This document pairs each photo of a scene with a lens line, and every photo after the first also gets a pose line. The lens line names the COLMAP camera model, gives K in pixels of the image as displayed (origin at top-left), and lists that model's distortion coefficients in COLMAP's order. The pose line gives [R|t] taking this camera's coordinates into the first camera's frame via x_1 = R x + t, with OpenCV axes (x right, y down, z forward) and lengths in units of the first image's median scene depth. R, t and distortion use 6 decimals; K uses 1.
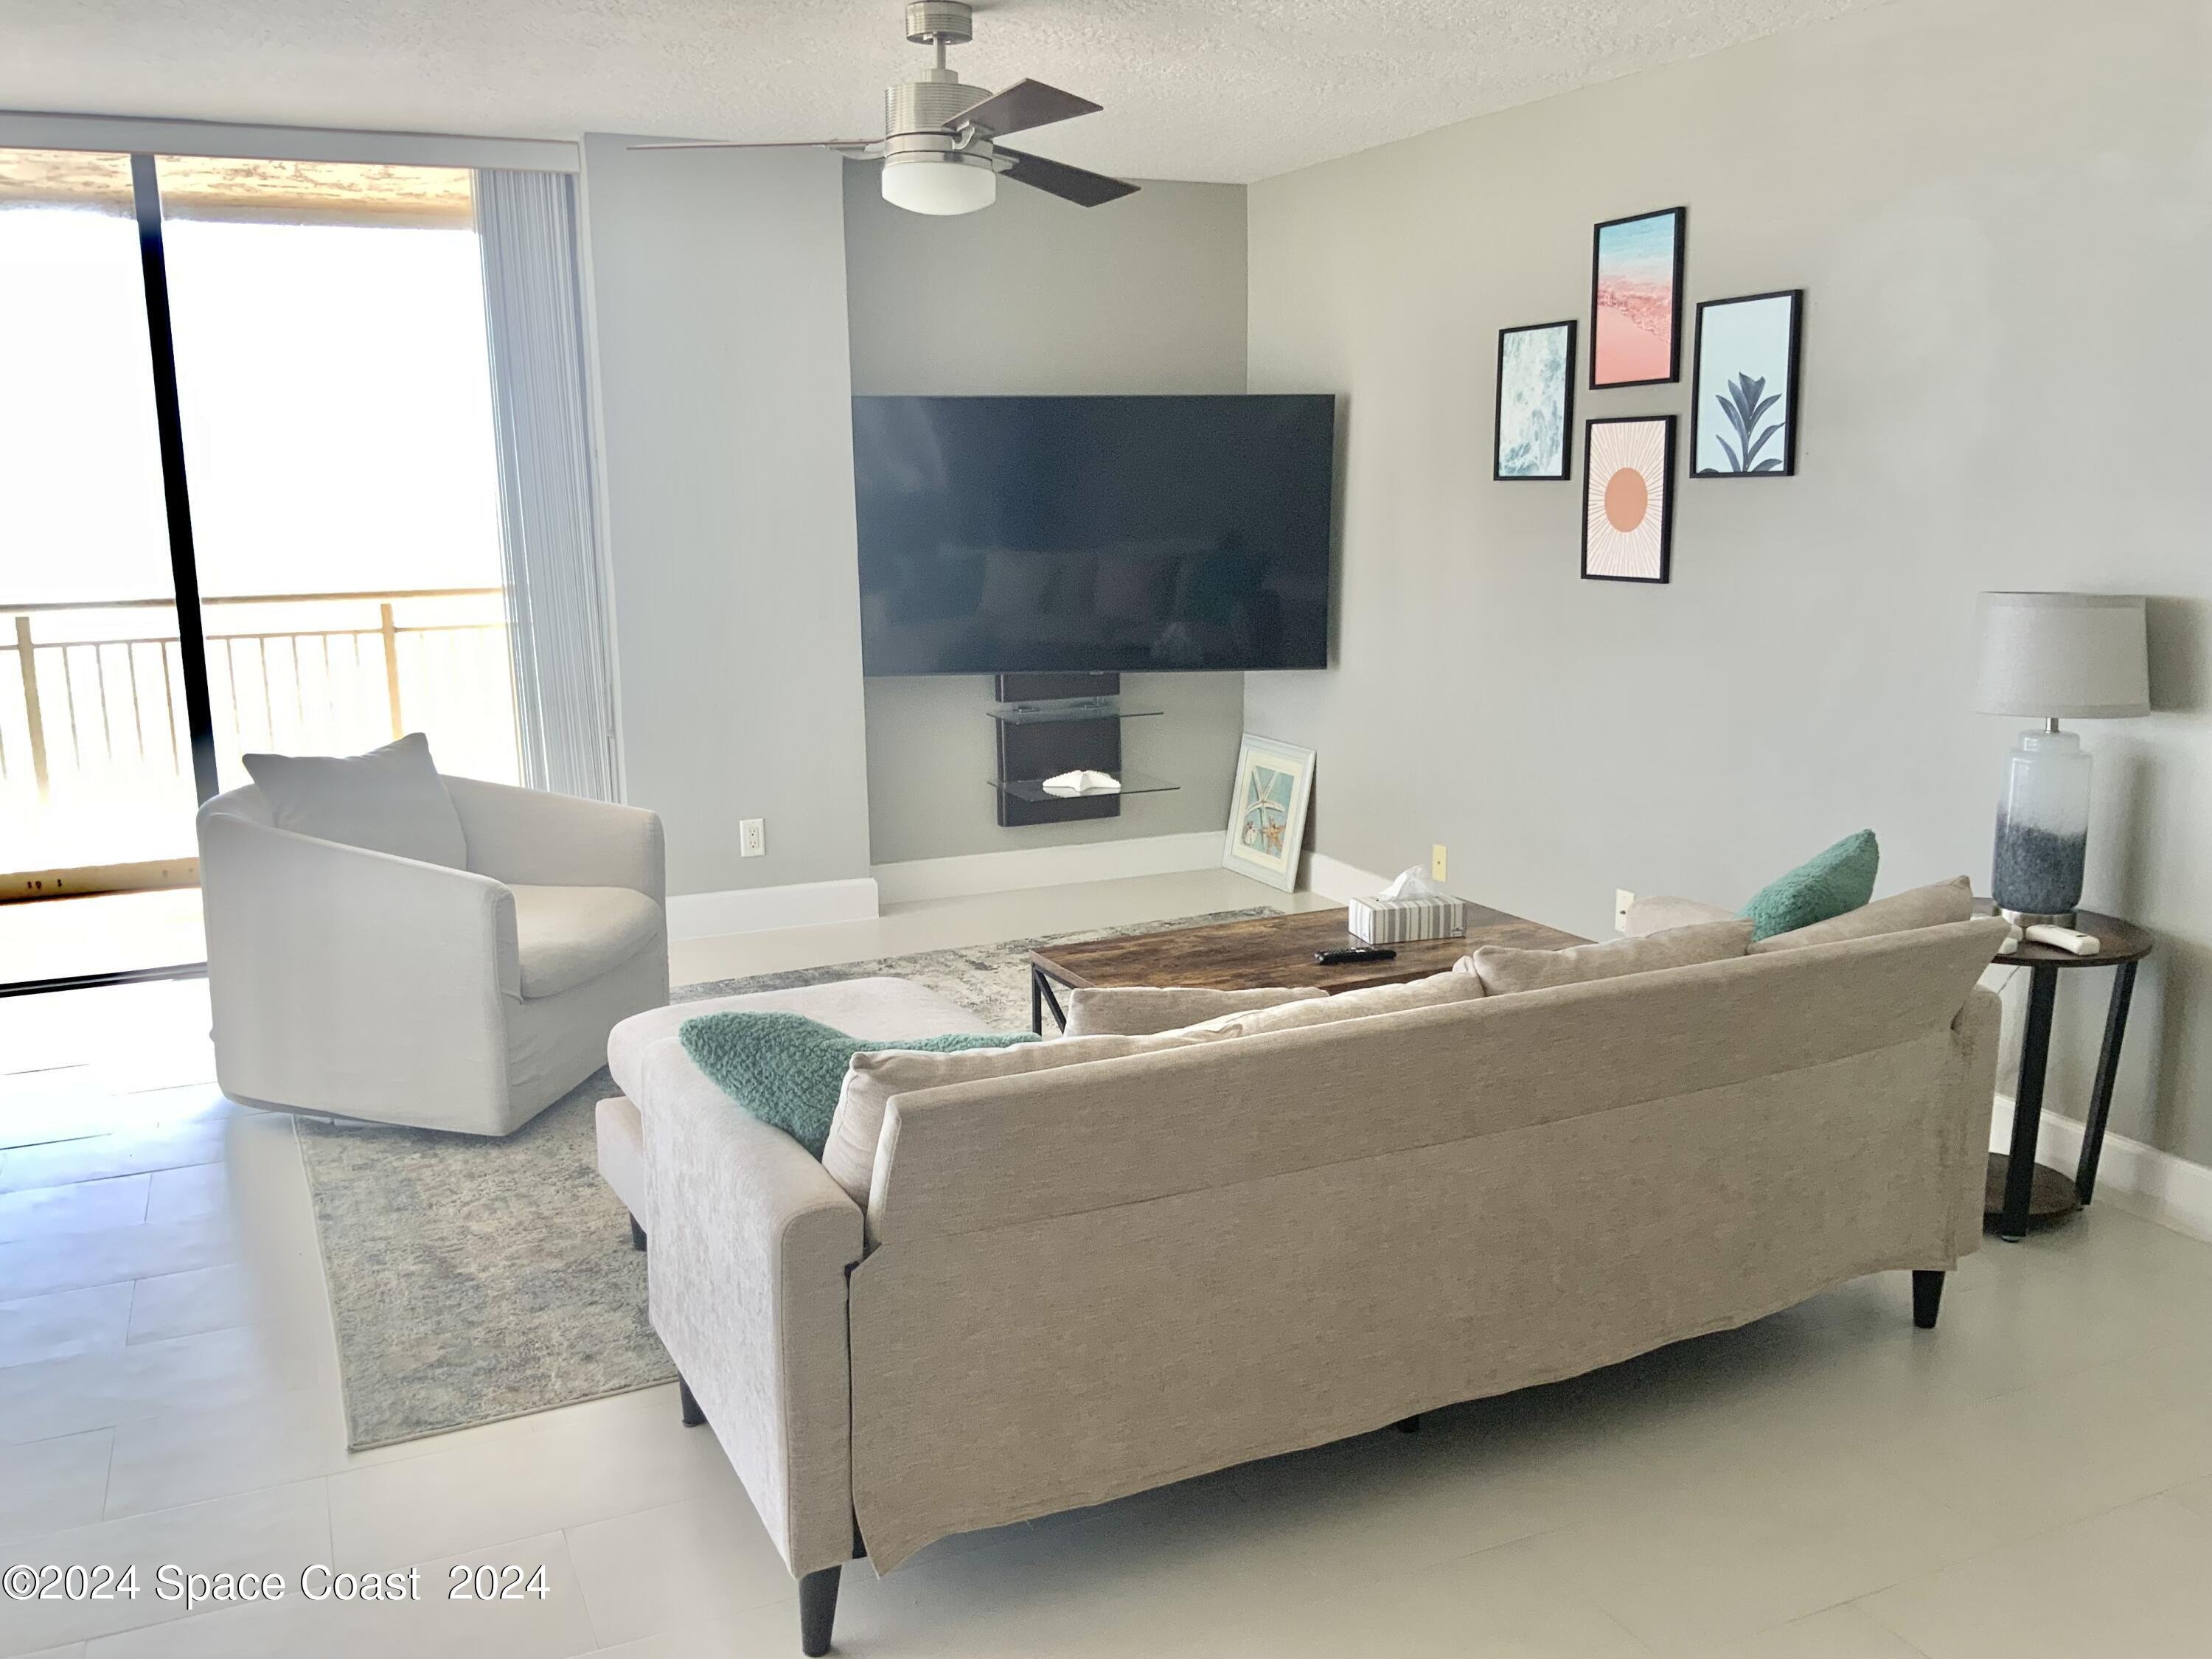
lens RADIAL K [[1858.8, 0, 1106.0], [0, 1858.8, 829.5], [0, 0, 1]] dist [0.007283, -0.009542]
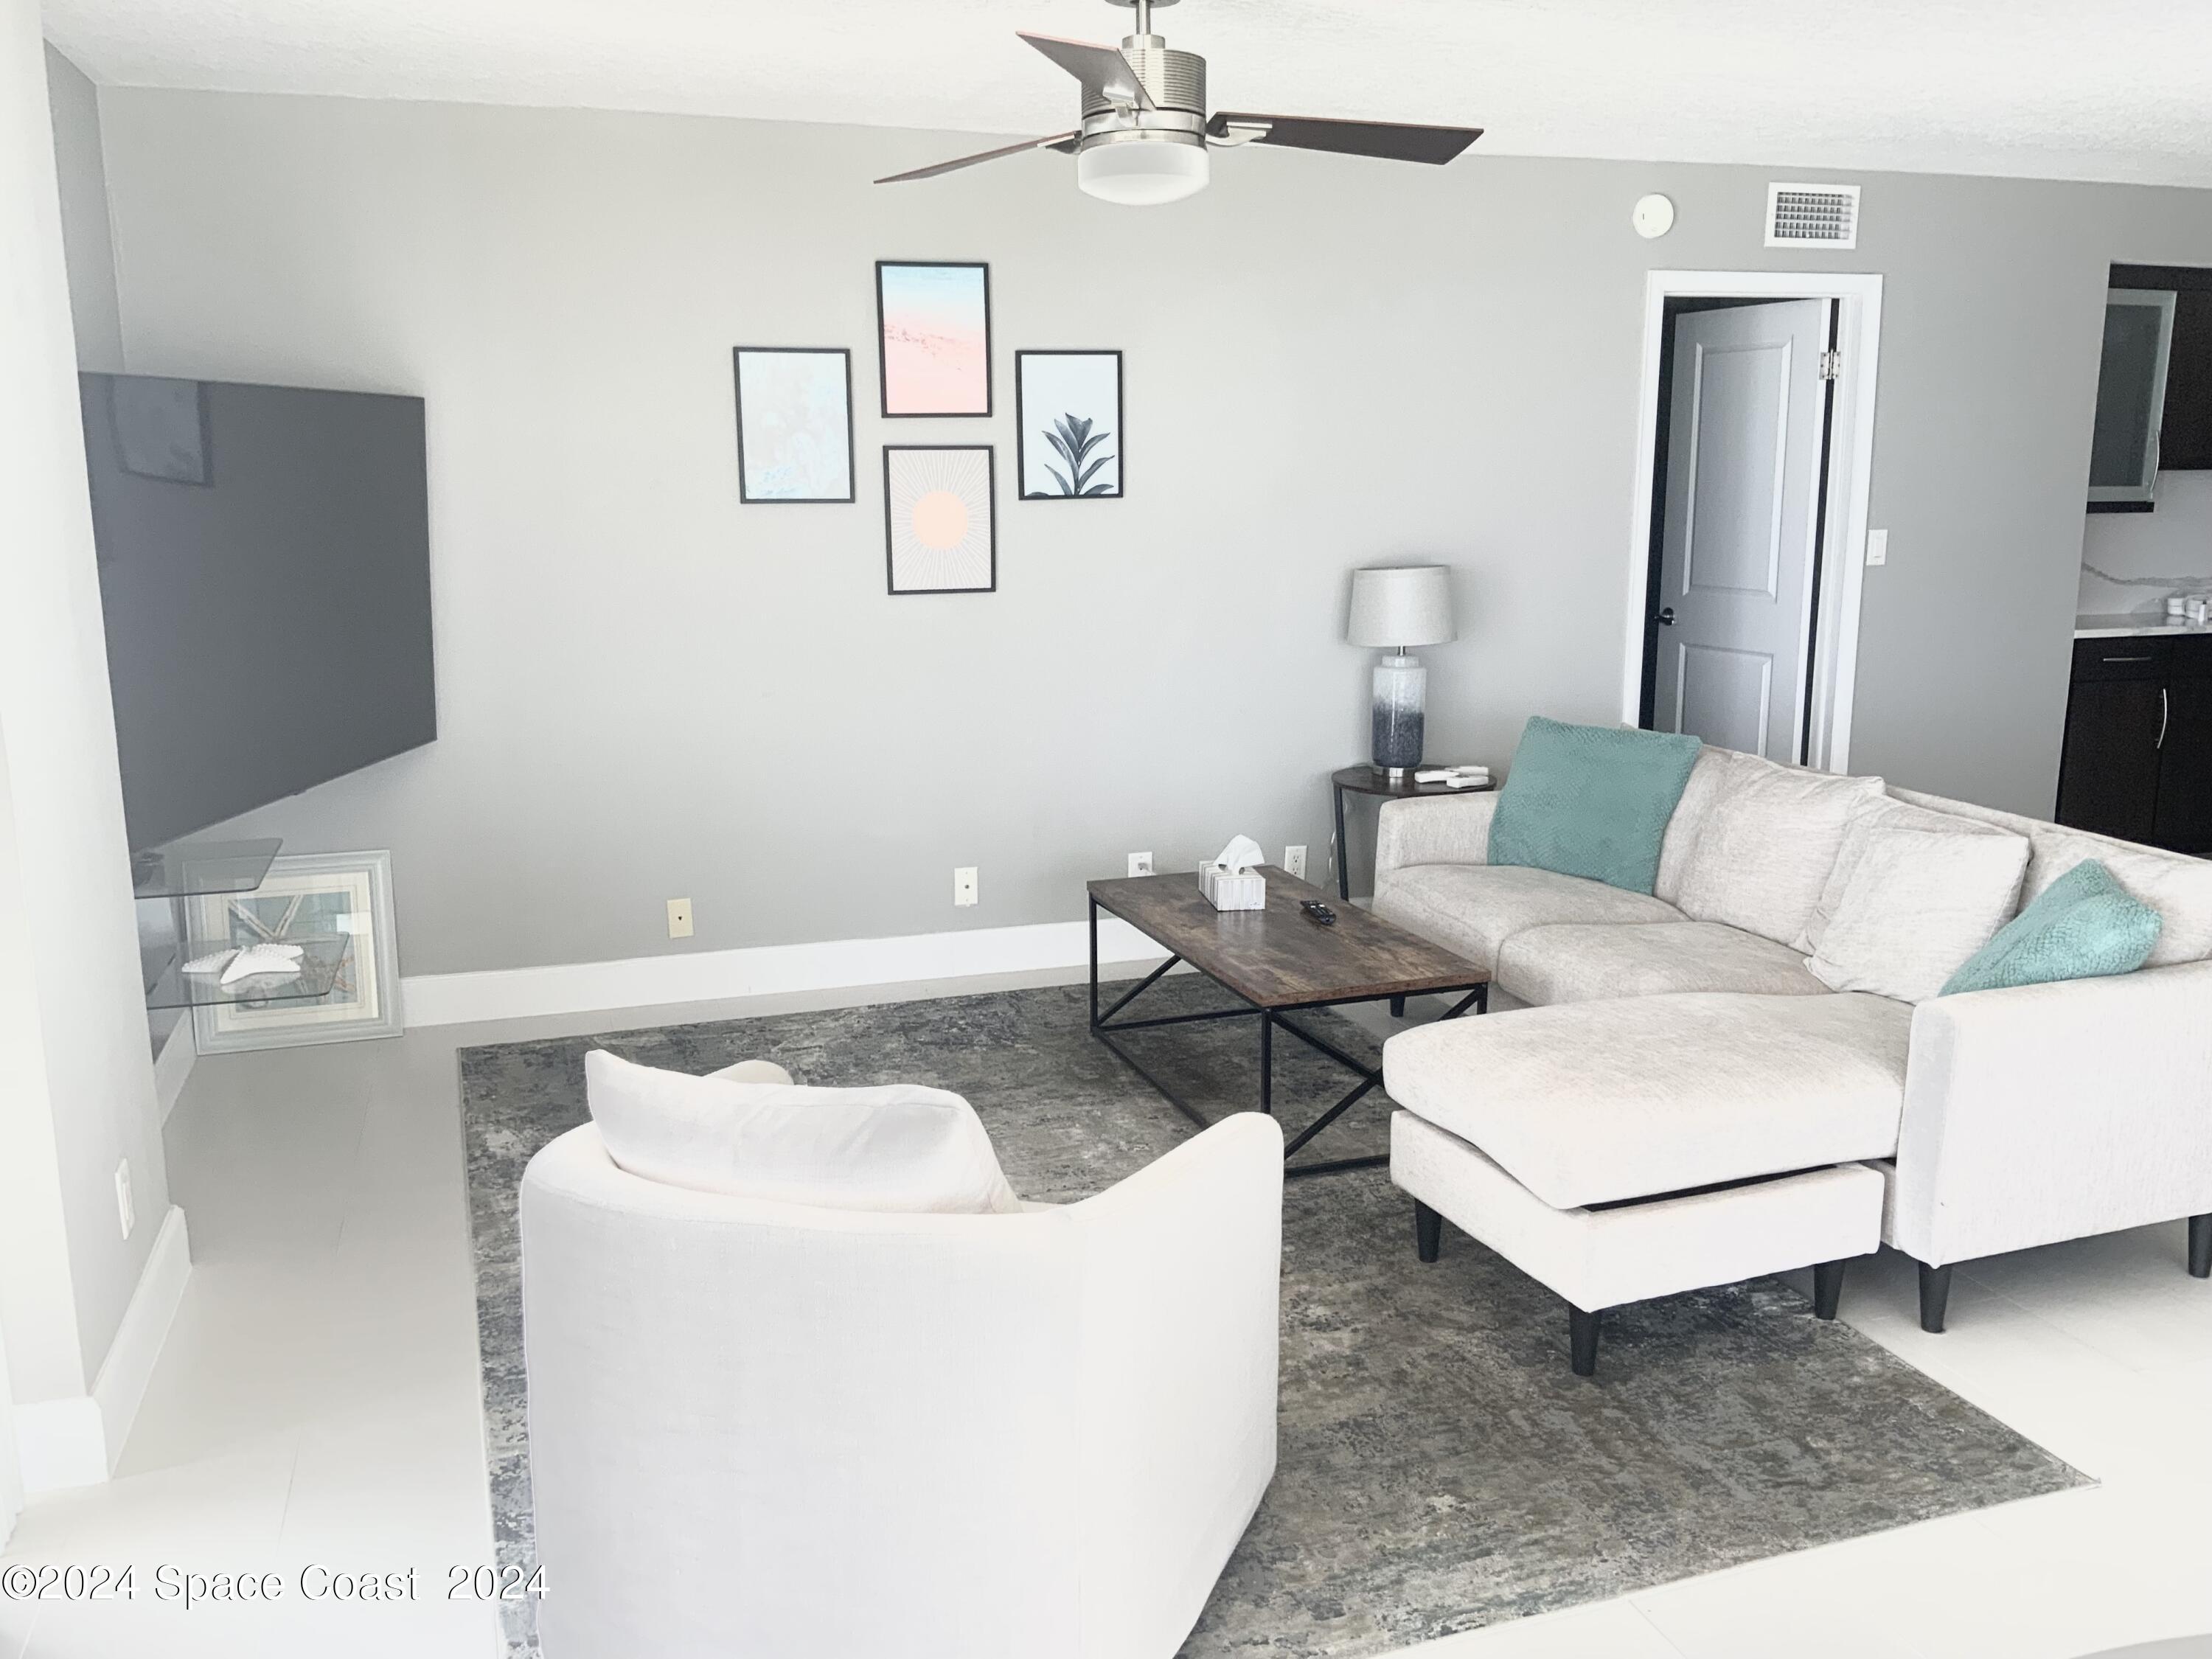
lens RADIAL K [[1858.8, 0, 1106.0], [0, 1858.8, 829.5], [0, 0, 1]] dist [0.007283, -0.009542]
pose [[0.093410, -0.188310, 0.977657, -0.894116], [0.185834, 0.967992, 0.168693, -0.180743], [-0.978131, 0.165924, 0.125414, 0.860148]]
